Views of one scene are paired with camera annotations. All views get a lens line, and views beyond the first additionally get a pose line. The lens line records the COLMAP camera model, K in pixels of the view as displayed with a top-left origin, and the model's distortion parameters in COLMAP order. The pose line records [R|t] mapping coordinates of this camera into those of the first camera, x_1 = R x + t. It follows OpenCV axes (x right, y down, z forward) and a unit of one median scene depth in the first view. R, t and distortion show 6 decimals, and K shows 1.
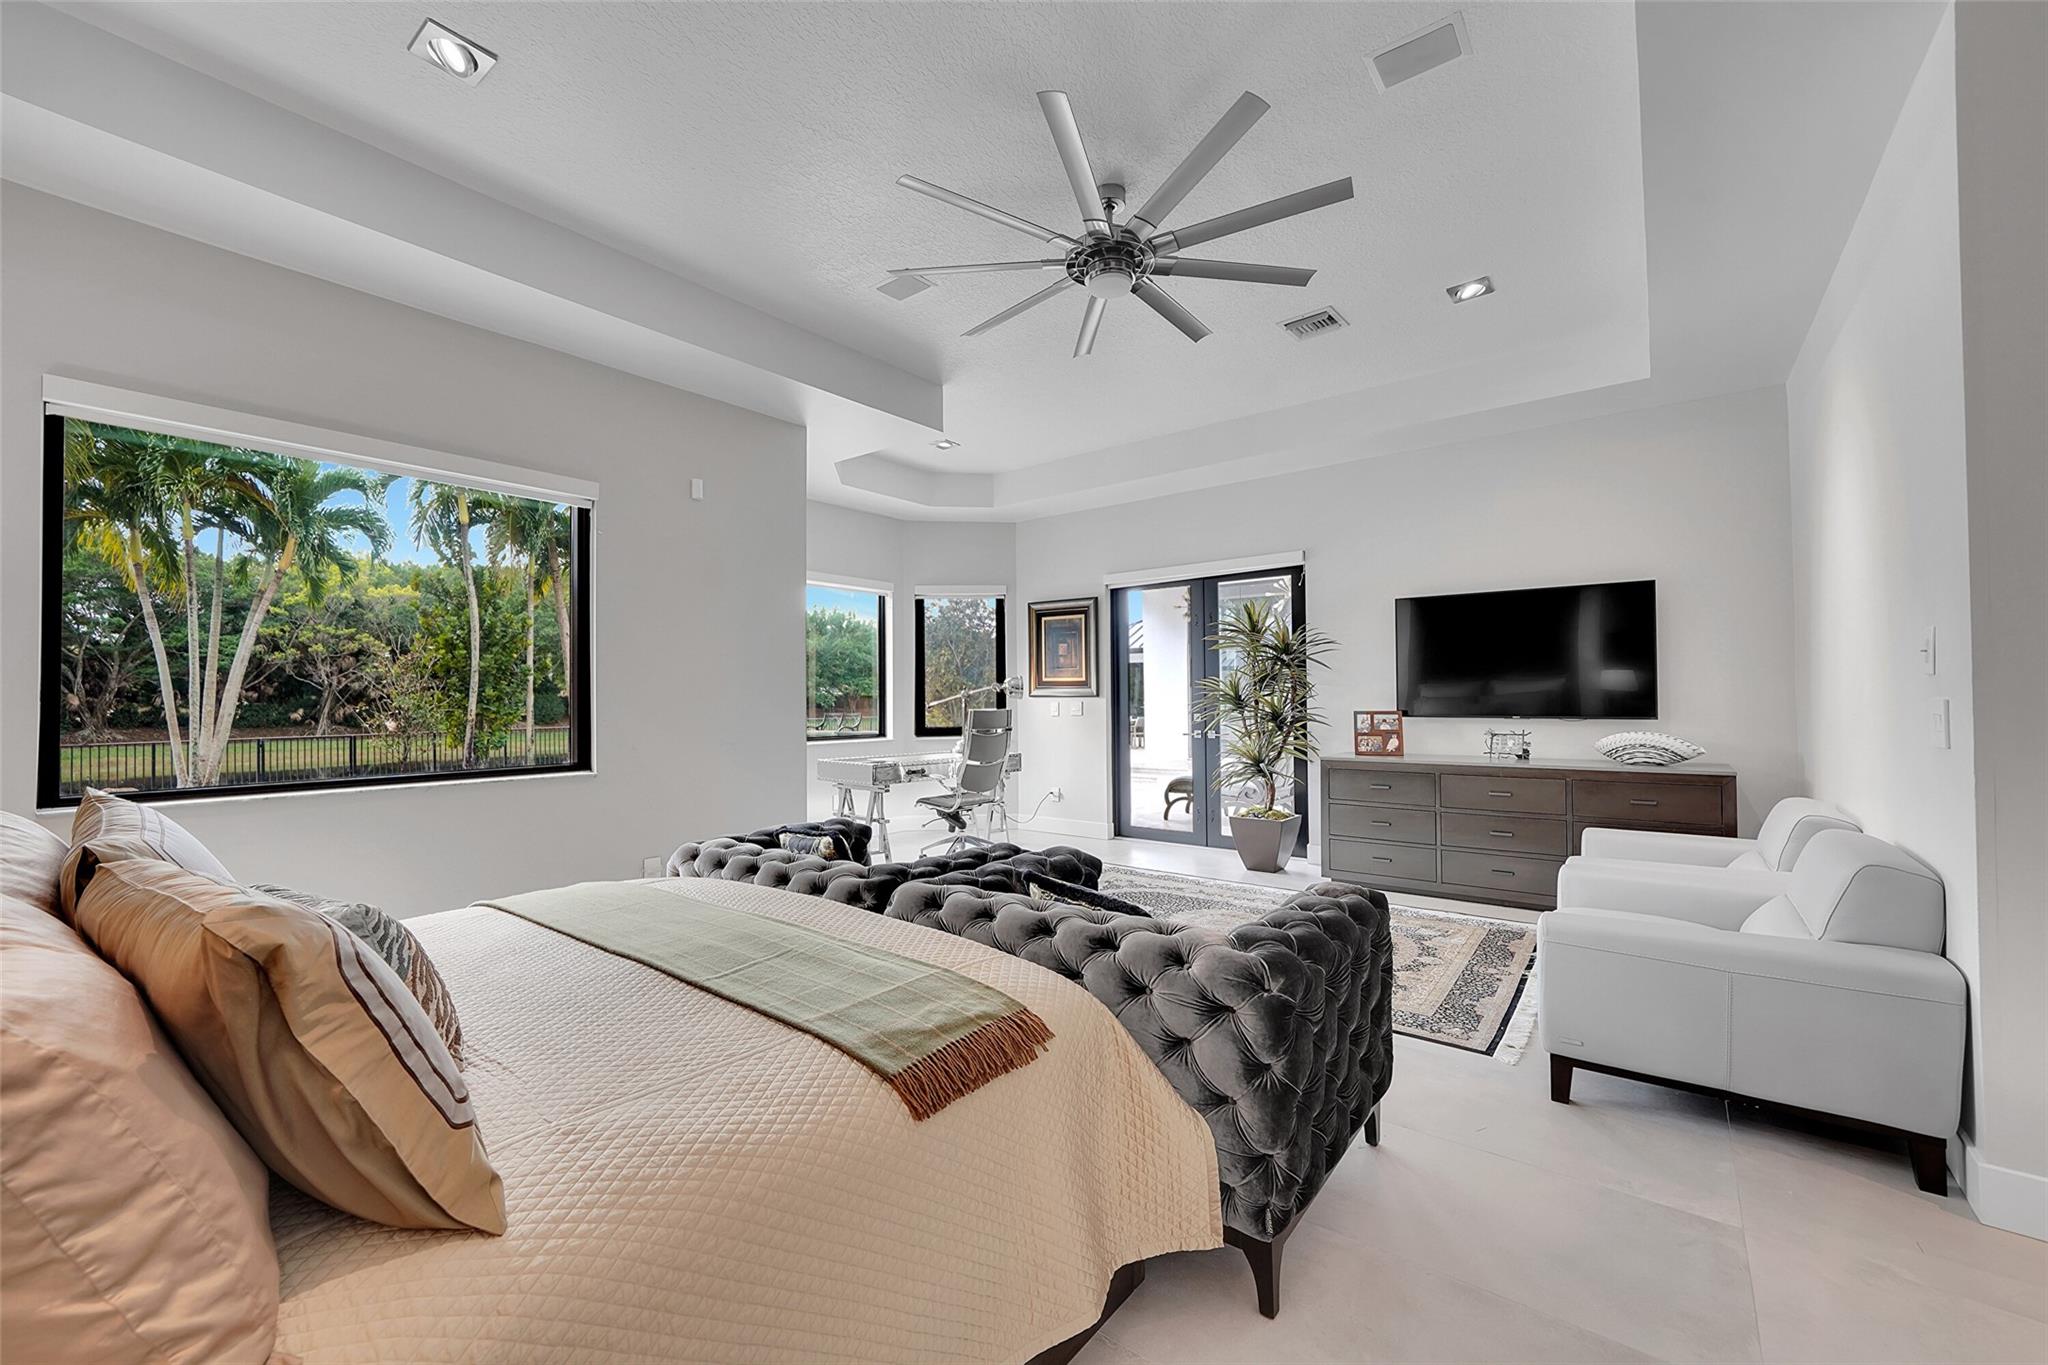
lens RADIAL K [[809.5, 0, 1024.0], [0, 809.5, 682.5], [0, 0, 1]] dist [-0.006181, 0.000242]
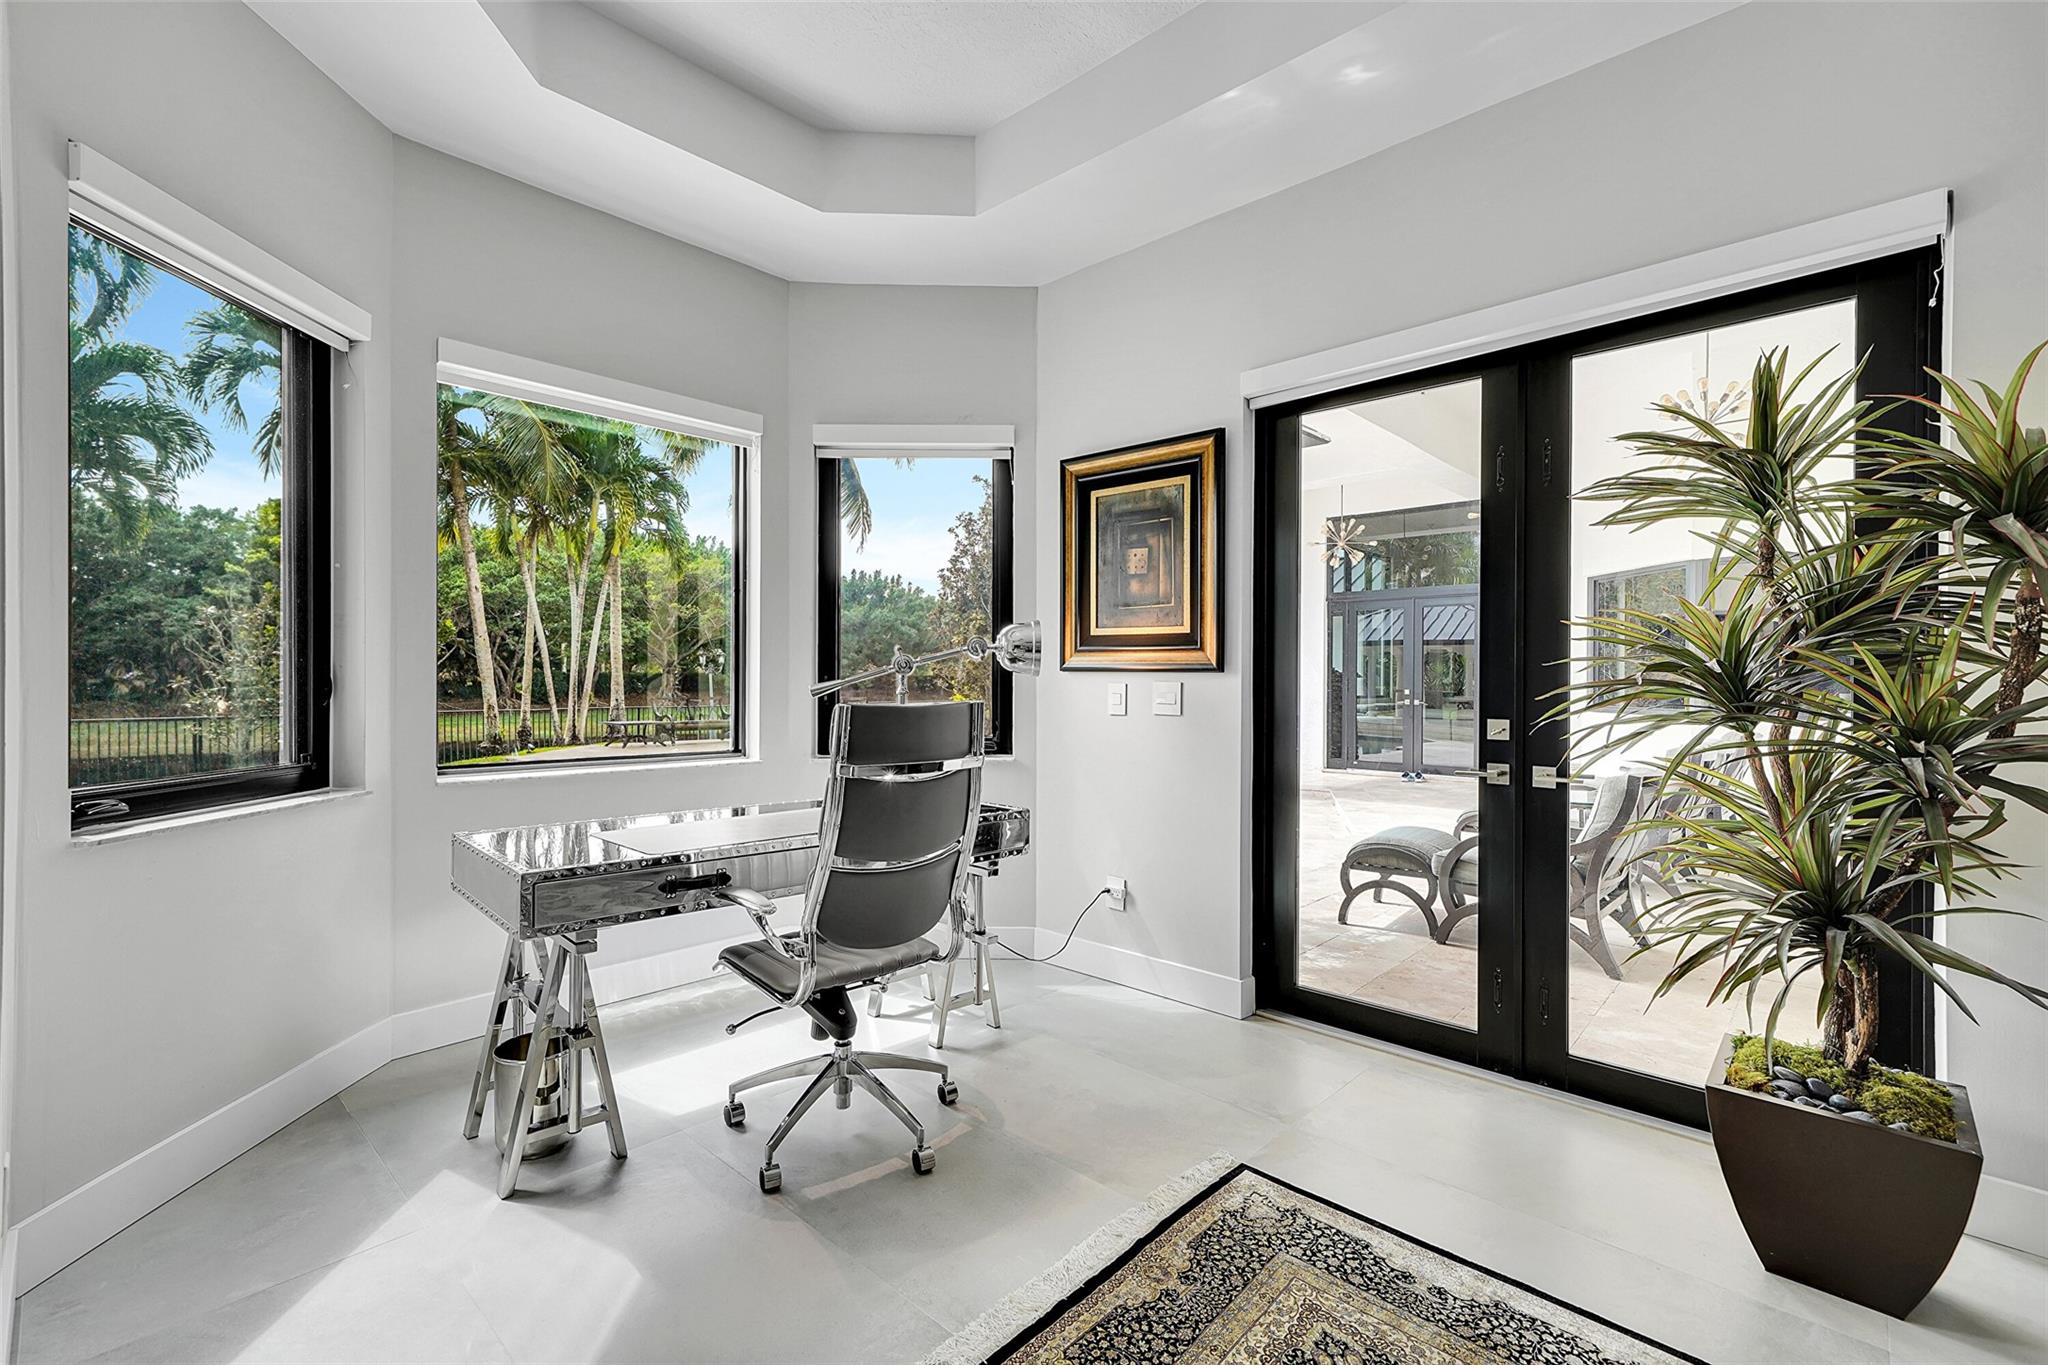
lens RADIAL K [[893.8, 0, 1021.5], [0, 893.8, 686.3], [0, 0, 1]] dist [0.001251, 0.000406]
pose [[0.996771, 0.012112, -0.079381, 0.029477], [-0.010014, 0.999592, 0.026766, 0.015953], [0.079672, -0.025885, 0.996485, 0.614202]]
